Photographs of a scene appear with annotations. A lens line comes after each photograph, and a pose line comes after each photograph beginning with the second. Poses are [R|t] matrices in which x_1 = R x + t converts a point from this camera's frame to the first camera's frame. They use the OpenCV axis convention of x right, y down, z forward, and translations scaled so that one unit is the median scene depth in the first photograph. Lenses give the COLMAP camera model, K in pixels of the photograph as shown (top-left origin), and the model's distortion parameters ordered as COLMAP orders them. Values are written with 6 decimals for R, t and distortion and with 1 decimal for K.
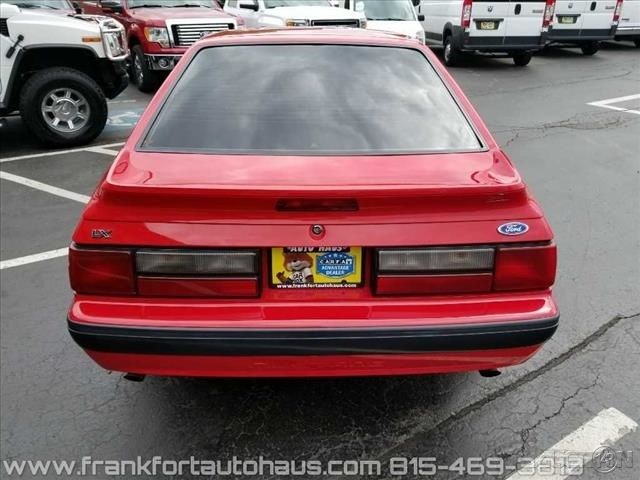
lens RADIAL K [[488.7, 0, 317.7], [0, 488.7, 267.6], [0, 0, 1]] dist [0.007571, -0.005056]
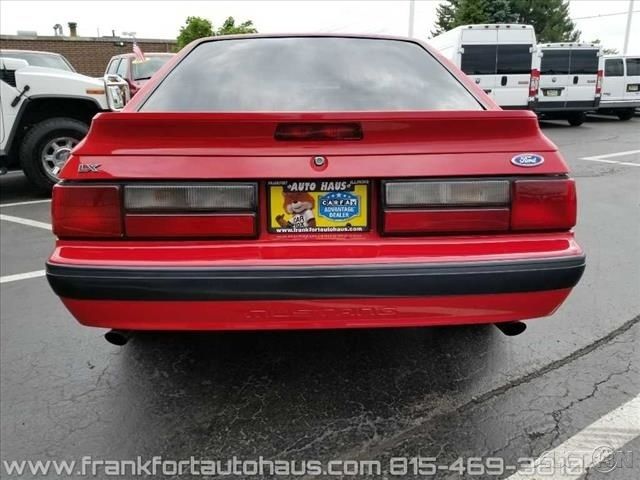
lens RADIAL K [[499.0, 0, 316.0], [0, 499.0, 252.6], [0, 0, 1]] dist [0.008872, -0.009730]
pose [[0.999884, -0.015208, -0.000205, -0.007311], [0.014983, 0.987204, -0.158758, 0.193453], [0.002616, 0.158737, 0.987317, 0.064238]]
